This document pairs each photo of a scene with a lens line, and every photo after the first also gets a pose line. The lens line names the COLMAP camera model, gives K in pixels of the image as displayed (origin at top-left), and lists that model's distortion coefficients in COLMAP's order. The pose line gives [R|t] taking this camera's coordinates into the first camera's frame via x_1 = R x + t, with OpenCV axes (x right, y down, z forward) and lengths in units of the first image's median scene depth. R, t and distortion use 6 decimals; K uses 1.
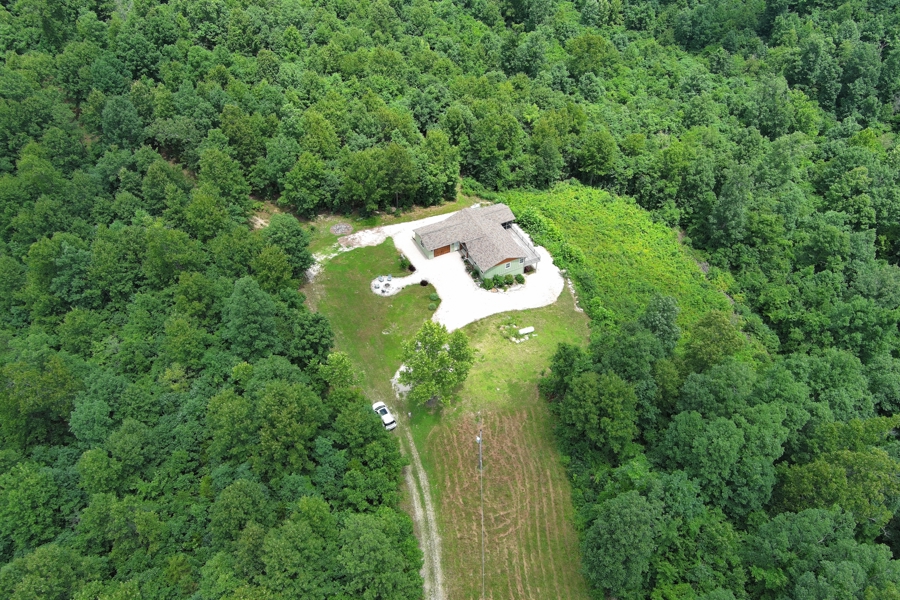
lens RADIAL K [[694.3, 0, 451.1], [0, 694.3, 304.2], [0, 0, 1]] dist [0.047348, -0.079581]
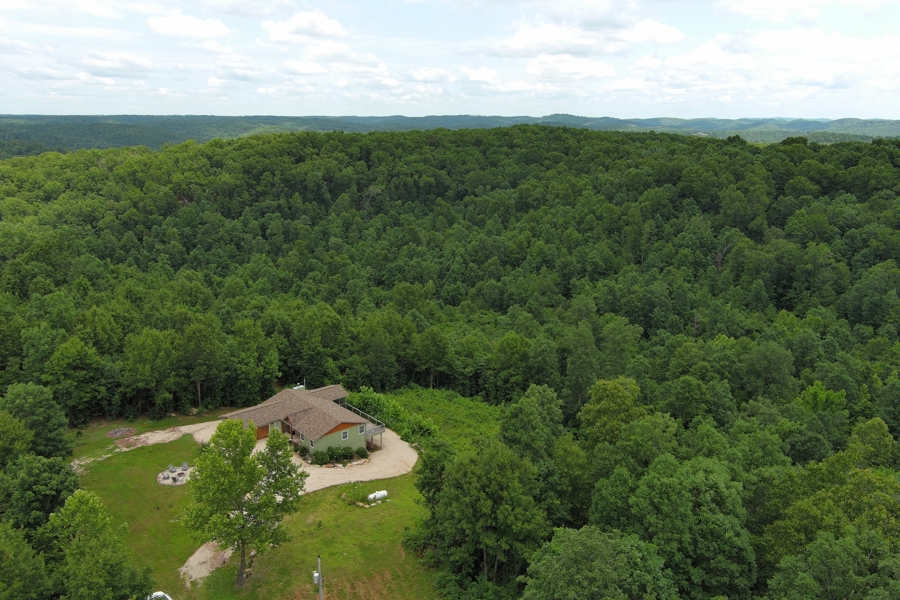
lens RADIAL K [[694.3, 0, 451.1], [0, 694.3, 304.2], [0, 0, 1]] dist [0.047348, -0.079581]
pose [[0.966690, -0.063204, 0.248023, 0.011648], [0.178700, 0.860413, -0.477237, 0.219242], [-0.183239, 0.505662, 0.843048, 0.236052]]
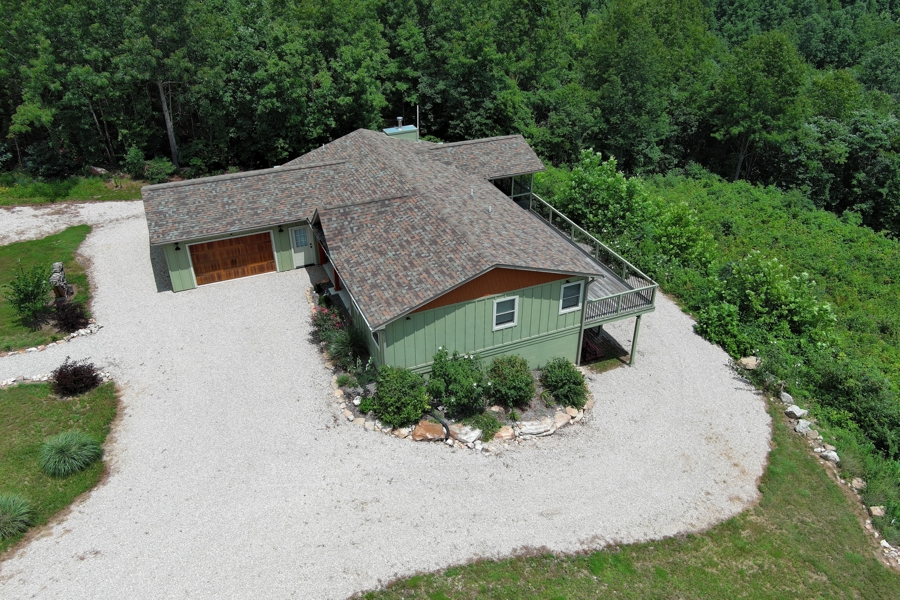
lens RADIAL K [[694.7, 0, 449.4], [0, 694.7, 301.9], [0, 0, 1]] dist [0.020686, -0.012458]
pose [[0.998284, 0.025288, -0.052812, 0.077071], [-0.036603, 0.973499, -0.225743, -0.011356], [0.045704, 0.227289, 0.972754, 0.806685]]
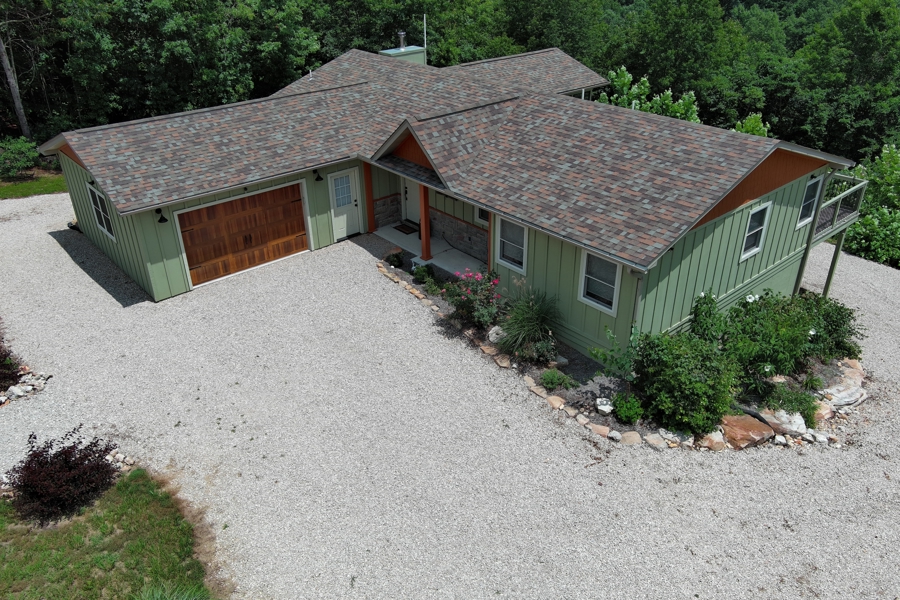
lens RADIAL K [[694.7, 0, 449.4], [0, 694.7, 301.9], [0, 0, 1]] dist [0.020686, -0.012458]
pose [[0.966791, -0.136019, 0.216367, -0.006230], [0.189412, 0.949720, -0.249308, -0.020314], [-0.171578, 0.282011, 0.943944, 0.897646]]
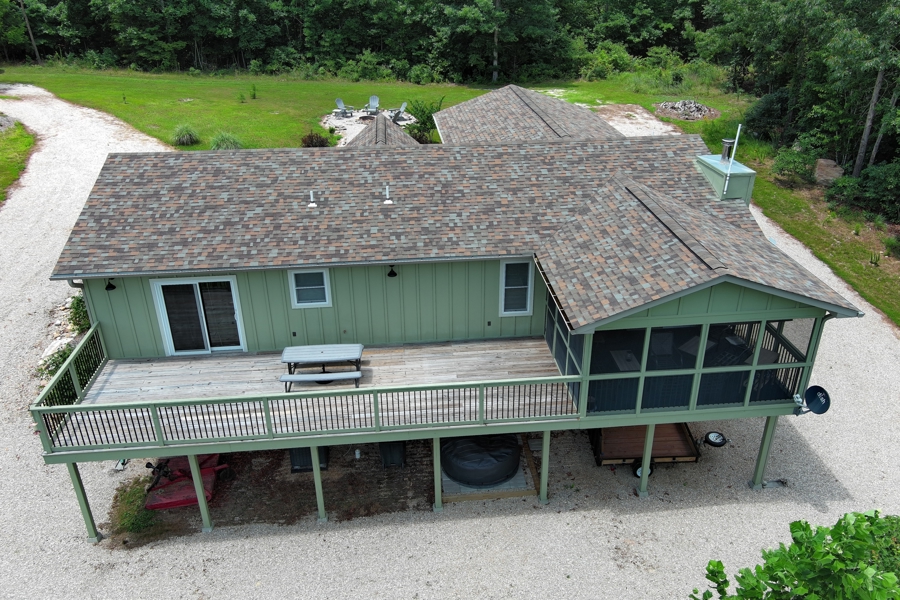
lens RADIAL K [[694.7, 0, 449.4], [0, 694.7, 301.9], [0, 0, 1]] dist [0.020686, -0.012458]
pose [[-0.357305, 0.420337, -0.834056, 0.193020], [-0.652572, 0.526522, 0.544908, -0.179700], [0.668194, 0.738980, 0.086172, 1.054503]]
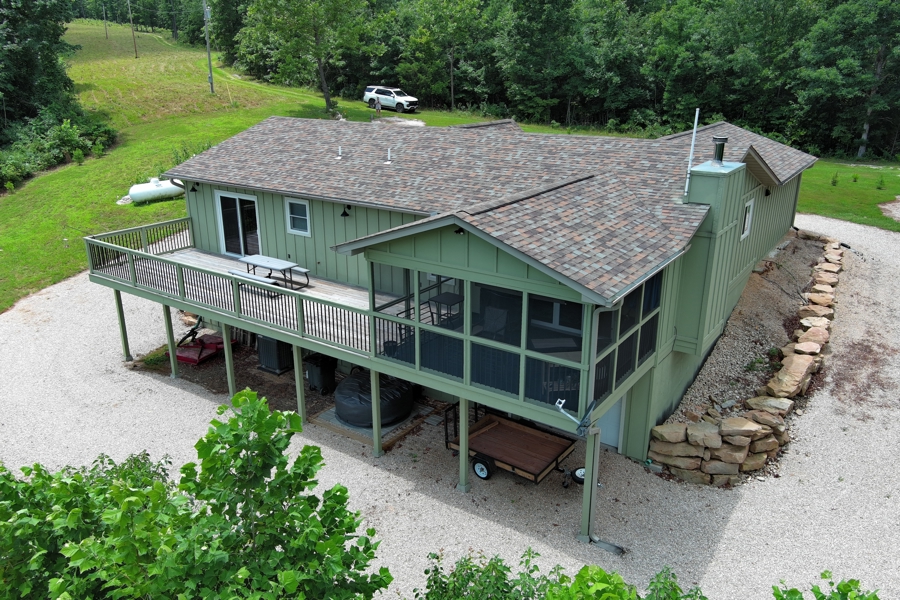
lens RADIAL K [[694.7, 0, 449.4], [0, 694.7, 301.9], [0, 0, 1]] dist [0.020686, -0.012458]
pose [[-0.874724, 0.155702, -0.458928, 0.136408], [-0.342722, 0.470787, 0.812958, -0.223198], [0.342637, 0.868399, -0.358446, 1.131711]]
